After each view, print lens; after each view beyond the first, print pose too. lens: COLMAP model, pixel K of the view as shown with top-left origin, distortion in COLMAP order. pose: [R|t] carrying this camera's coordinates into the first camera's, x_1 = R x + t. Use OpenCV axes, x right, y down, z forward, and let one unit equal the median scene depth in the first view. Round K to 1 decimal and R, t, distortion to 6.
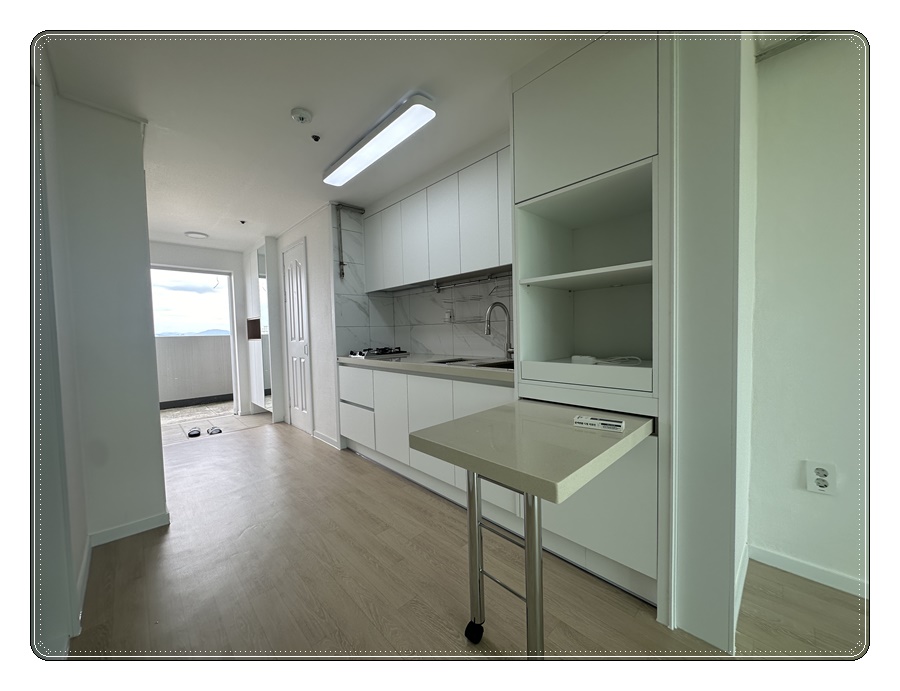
lens RADIAL K [[332.4, 0, 447.0], [0, 332.4, 346.1], [0, 0, 1]] dist [-0.002033, 0.000594]
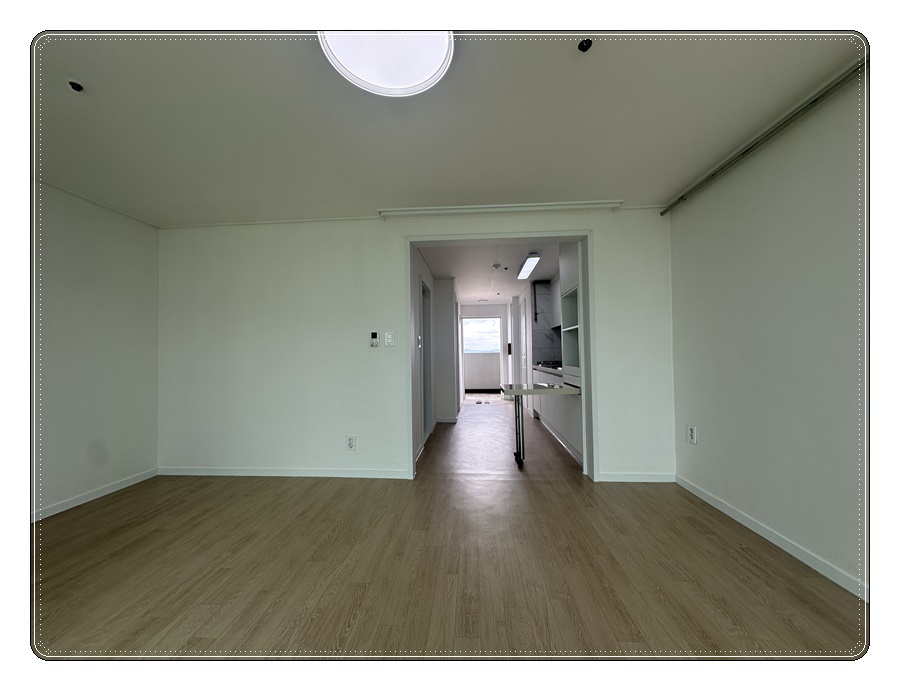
lens RADIAL K [[332.4, 0, 459.0], [0, 332.4, 348.8], [0, 0, 1]] dist [-0.002033, 0.000594]
pose [[0.691580, 0.000873, -0.722299, 0.976676], [-0.032889, 0.999000, -0.030282, 0.016814], [0.721550, 0.044698, 0.690918, -0.759023]]
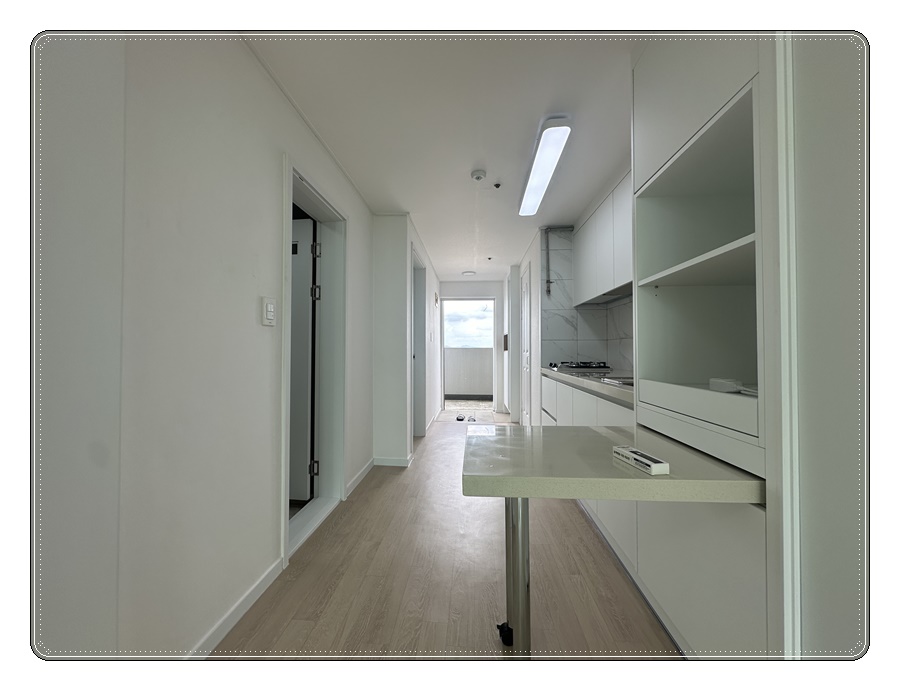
lens RADIAL K [[332.4, 0, 451.9], [0, 332.4, 345.8], [0, 0, 1]] dist [-0.002033, 0.000594]
pose [[0.677285, 0.015103, -0.735566, 0.371715], [-0.050773, 0.998365, -0.026252, 0.005846], [0.733966, 0.055128, 0.676945, 0.070807]]
